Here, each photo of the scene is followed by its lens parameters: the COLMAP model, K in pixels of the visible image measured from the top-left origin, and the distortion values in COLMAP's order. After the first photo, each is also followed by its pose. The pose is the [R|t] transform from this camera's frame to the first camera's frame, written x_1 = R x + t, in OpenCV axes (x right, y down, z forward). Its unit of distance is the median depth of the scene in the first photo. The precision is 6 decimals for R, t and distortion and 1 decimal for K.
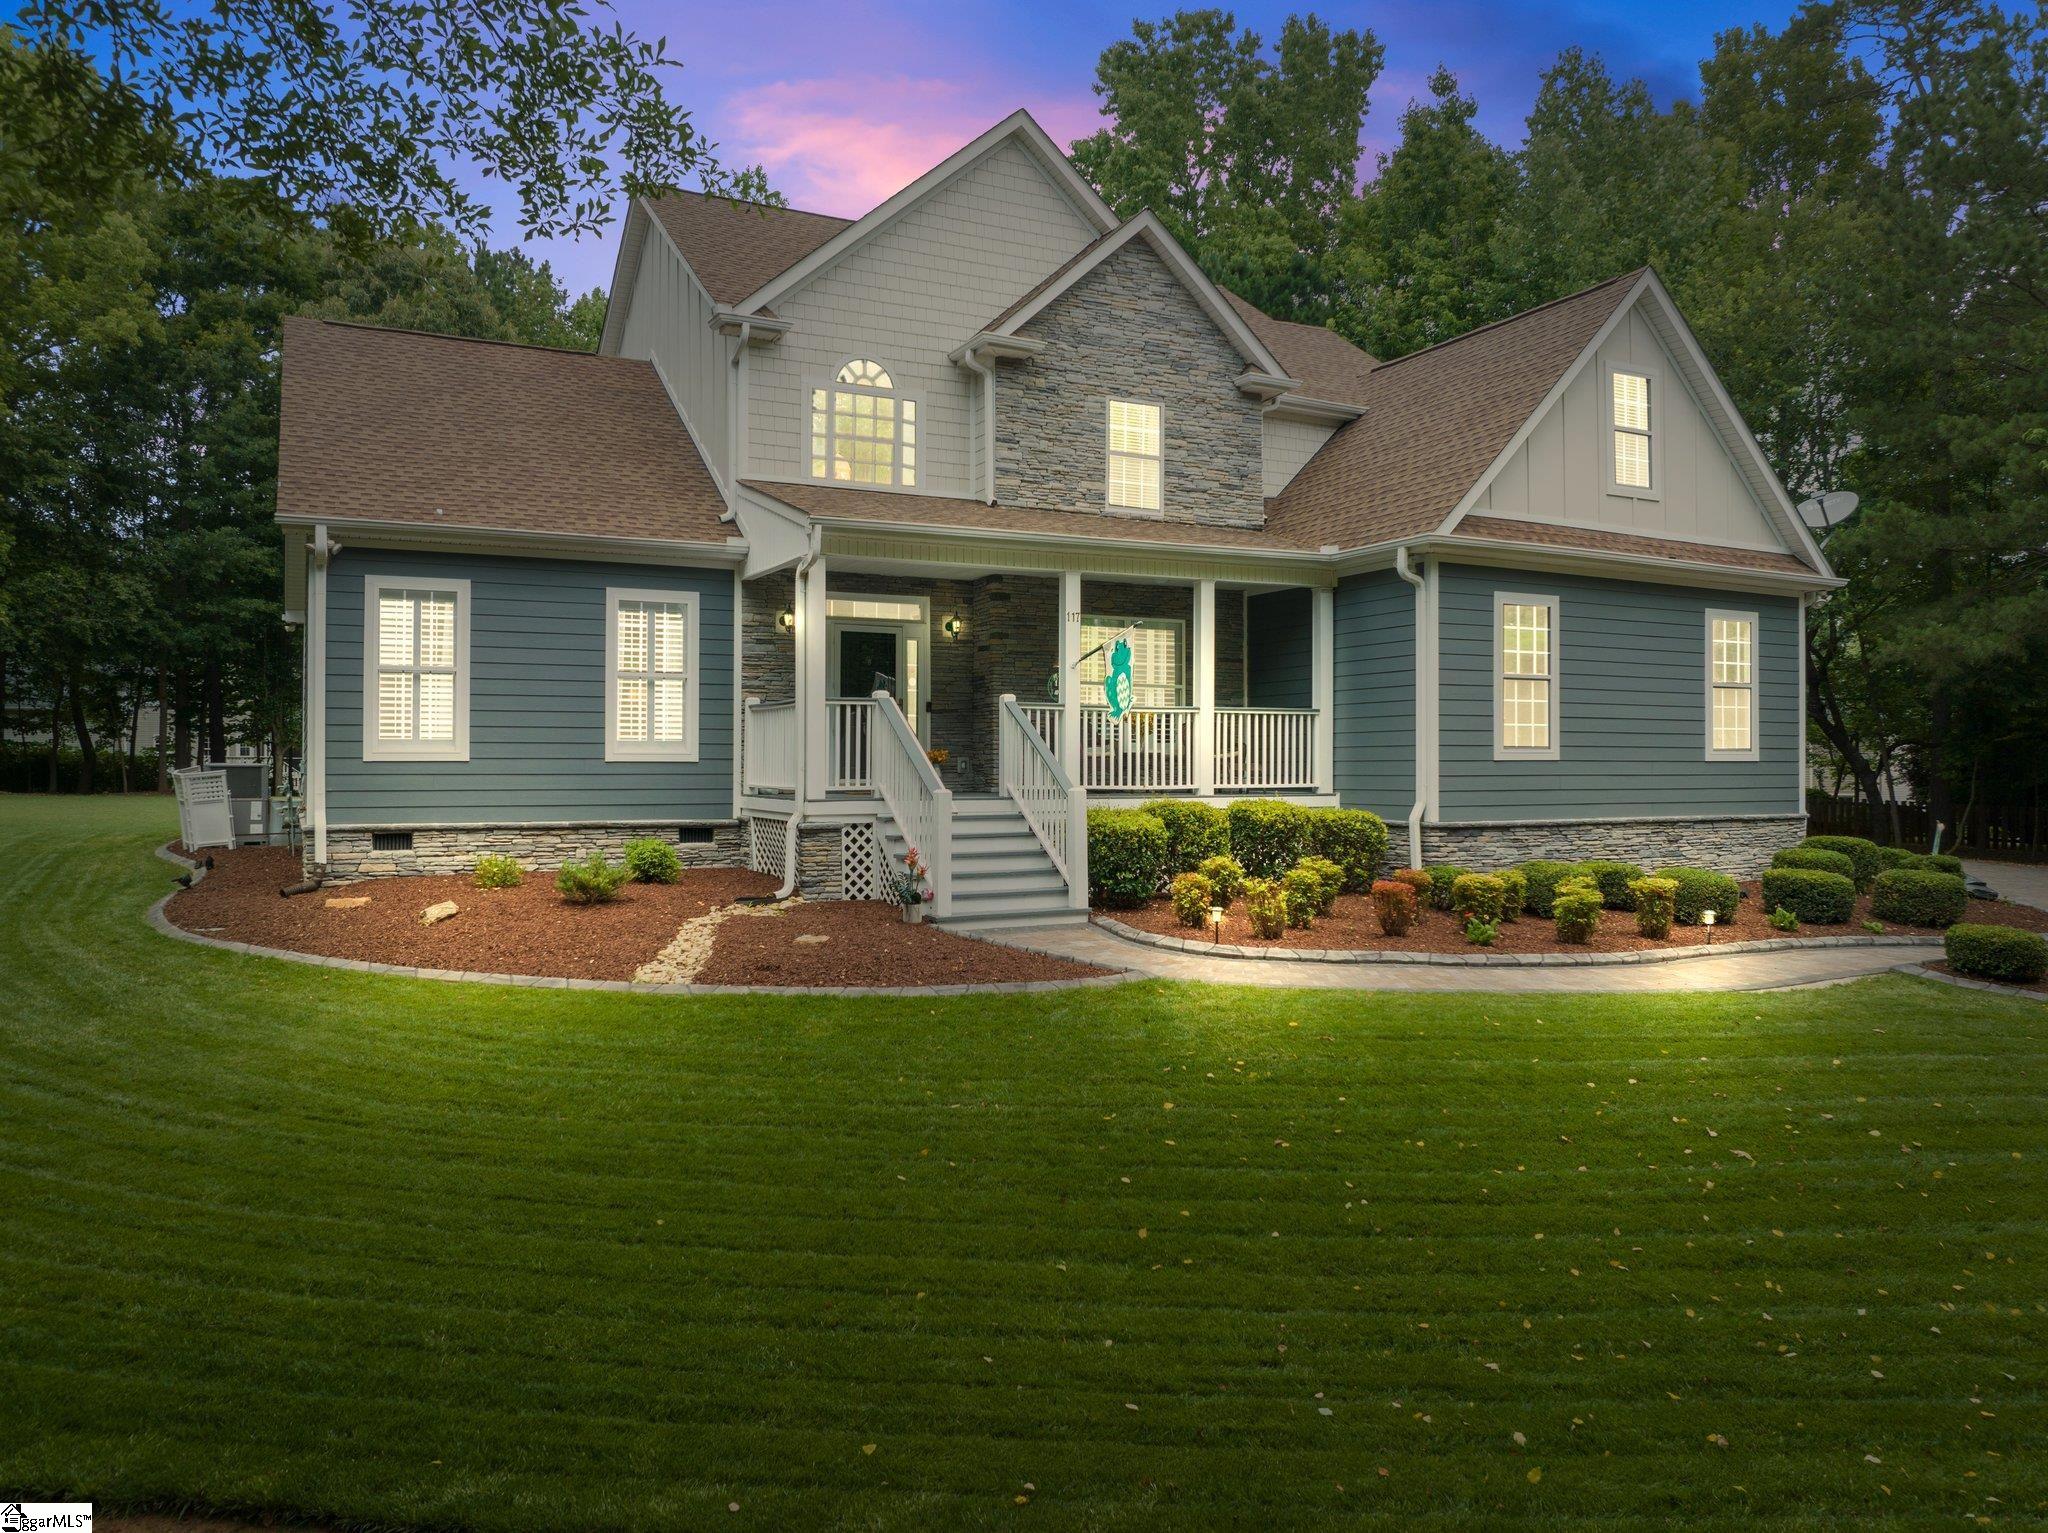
lens RADIAL K [[1318.2, 0, 1024.0], [0, 1318.2, 766.5], [0, 0, 1]] dist [-0.042520, 0.000345]
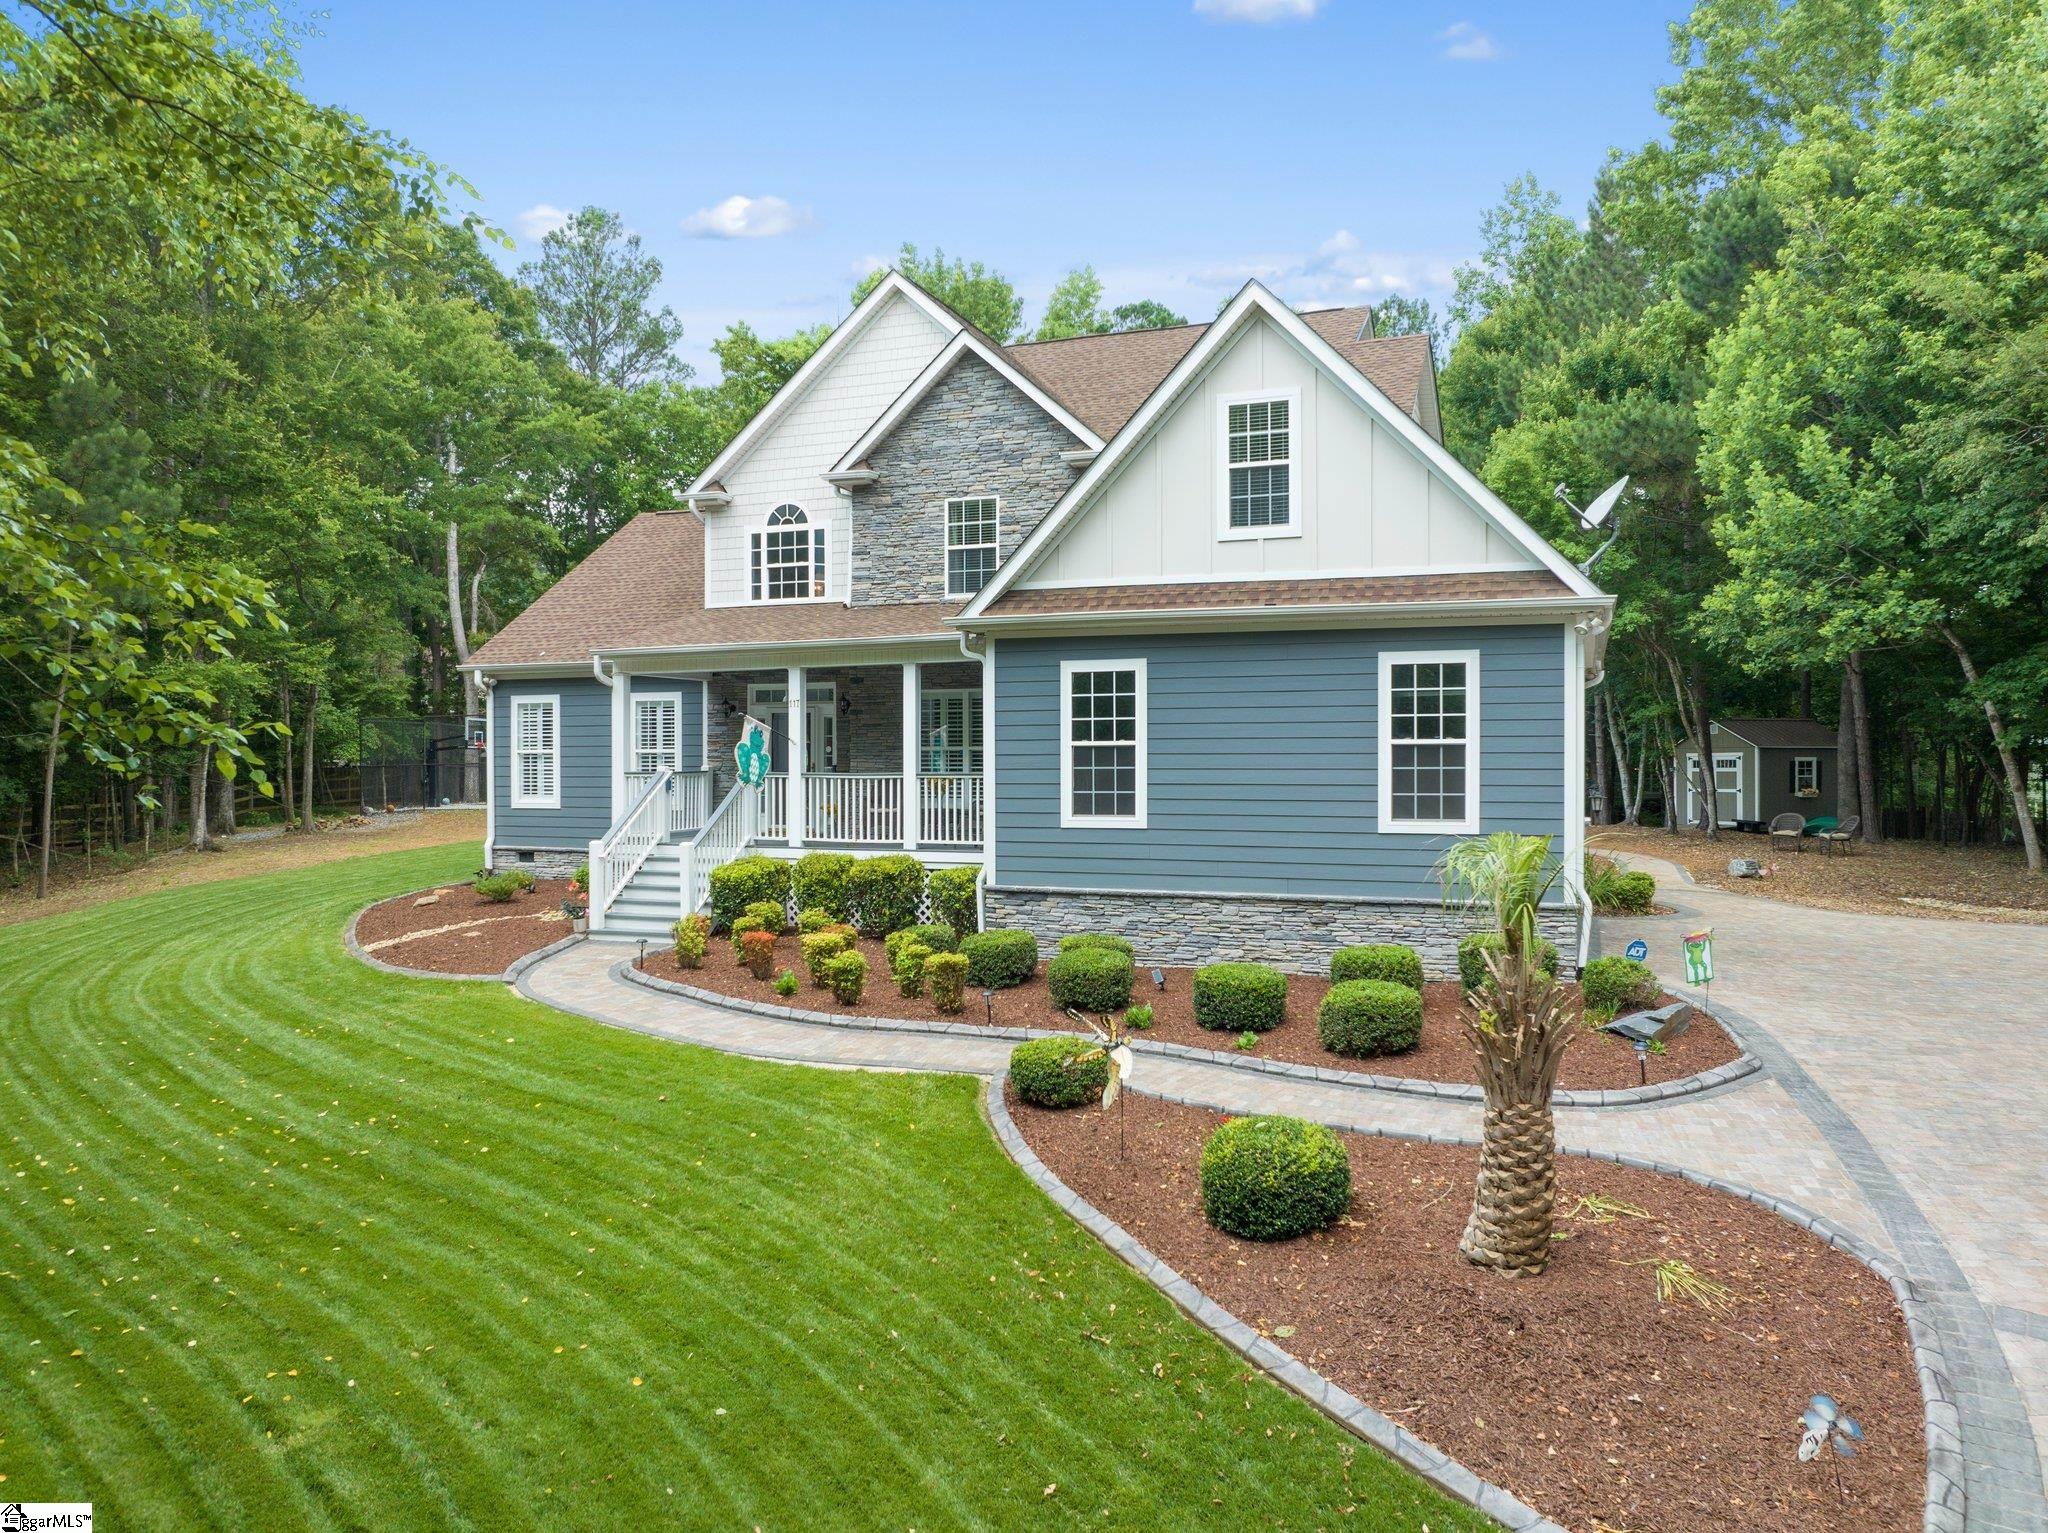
lens RADIAL K [[1318.2, 0, 1024.0], [0, 1318.2, 766.5], [0, 0, 1]] dist [-0.042520, 0.000345]
pose [[0.713782, -0.001503, -0.700367, 0.959876], [0.000381, 0.999998, -0.001758, -0.045894], [0.700368, 0.000989, 0.713781, 0.228608]]
